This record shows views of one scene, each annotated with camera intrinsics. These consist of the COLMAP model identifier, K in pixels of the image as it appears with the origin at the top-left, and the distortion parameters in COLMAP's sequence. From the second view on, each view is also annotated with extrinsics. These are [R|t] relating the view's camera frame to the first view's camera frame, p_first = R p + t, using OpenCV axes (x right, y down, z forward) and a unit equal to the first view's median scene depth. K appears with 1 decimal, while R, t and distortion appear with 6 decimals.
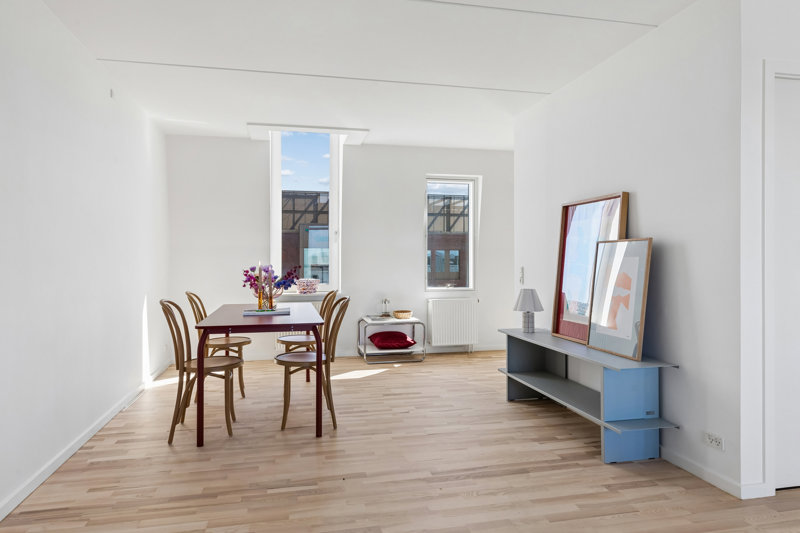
lens RADIAL K [[512.7, 0, 400.3], [0, 512.7, 262.6], [0, 0, 1]] dist [0.002042, 0.000166]
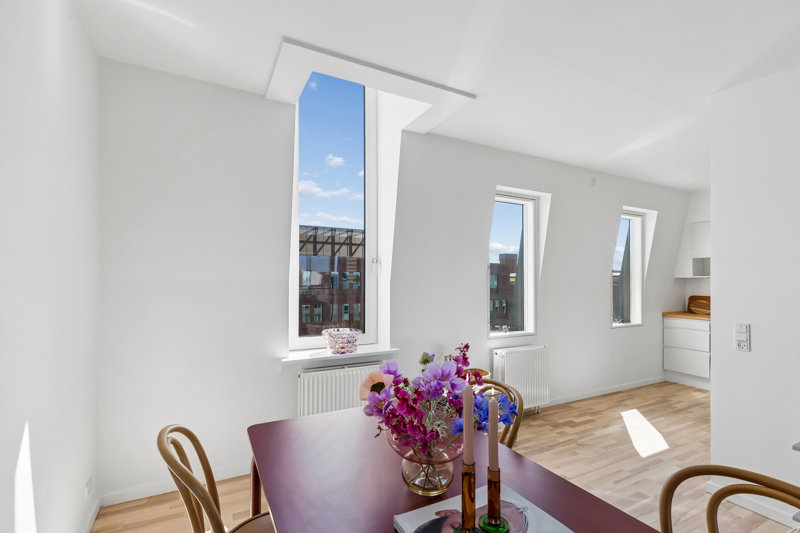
lens RADIAL K [[361.2, 0, 386.5], [0, 361.2, 281.6], [0, 0, 1]] dist [-0.000783, -0.000681]
pose [[0.966844, 0.008476, 0.255226, -0.050572], [-0.010466, 0.999925, 0.006439, -0.006995], [-0.255152, -0.008896, 0.966860, 0.111155]]
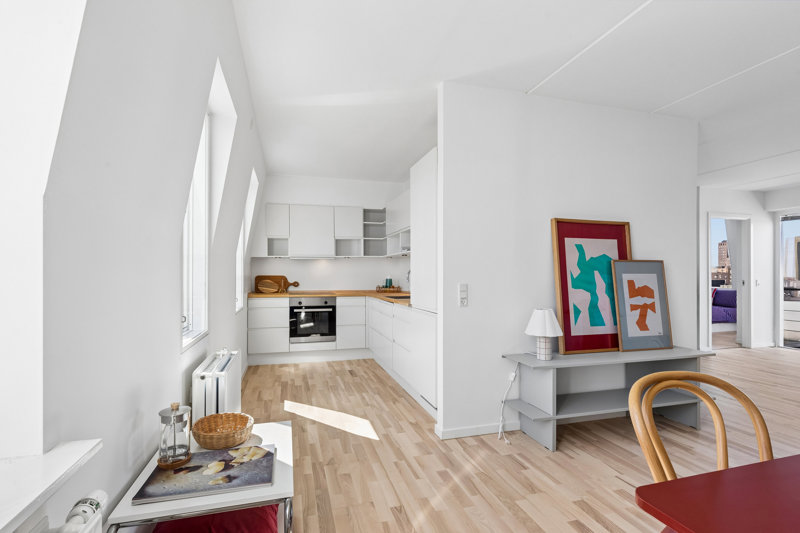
lens RADIAL K [[380.5, 0, 398.2], [0, 380.5, 271.3], [0, 0, 1]] dist [-0.003242, -0.000296]
pose [[-0.072413, 0.012584, 0.997295, -0.053121], [0.000251, 0.999921, -0.012599, -0.000545], [-0.997375, -0.000662, -0.072410, 0.186116]]
